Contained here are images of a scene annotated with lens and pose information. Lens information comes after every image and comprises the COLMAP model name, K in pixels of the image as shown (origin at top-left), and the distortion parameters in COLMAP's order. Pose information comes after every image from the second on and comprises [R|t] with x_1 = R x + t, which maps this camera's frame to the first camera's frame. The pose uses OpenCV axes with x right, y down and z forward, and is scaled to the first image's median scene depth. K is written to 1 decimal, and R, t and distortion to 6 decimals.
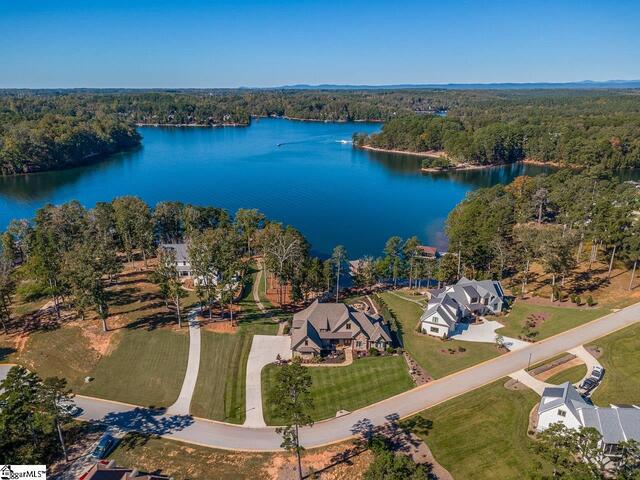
lens RADIAL K [[457.4, 0, 318.7], [0, 457.4, 239.0], [0, 0, 1]] dist [0.007213, -0.002367]
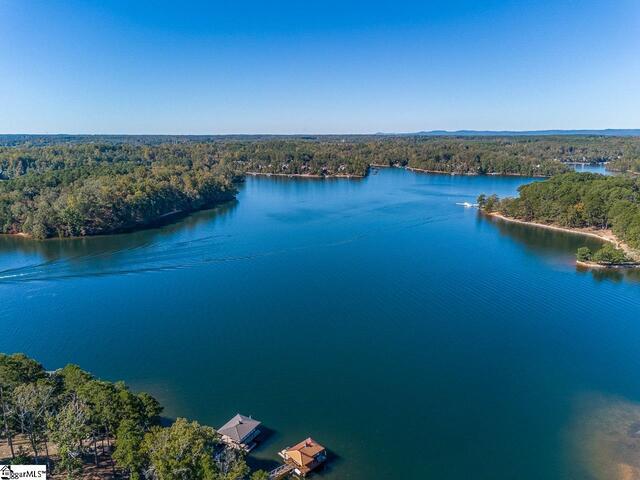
lens RADIAL K [[457.4, 0, 320.5], [0, 457.4, 241.3], [0, 0, 1]] dist [0.007213, -0.002367]
pose [[0.960809, 0.063202, -0.269910, 0.019020], [-0.086561, 0.993380, -0.075524, -0.043827], [0.263350, 0.095928, 0.959919, 0.109873]]
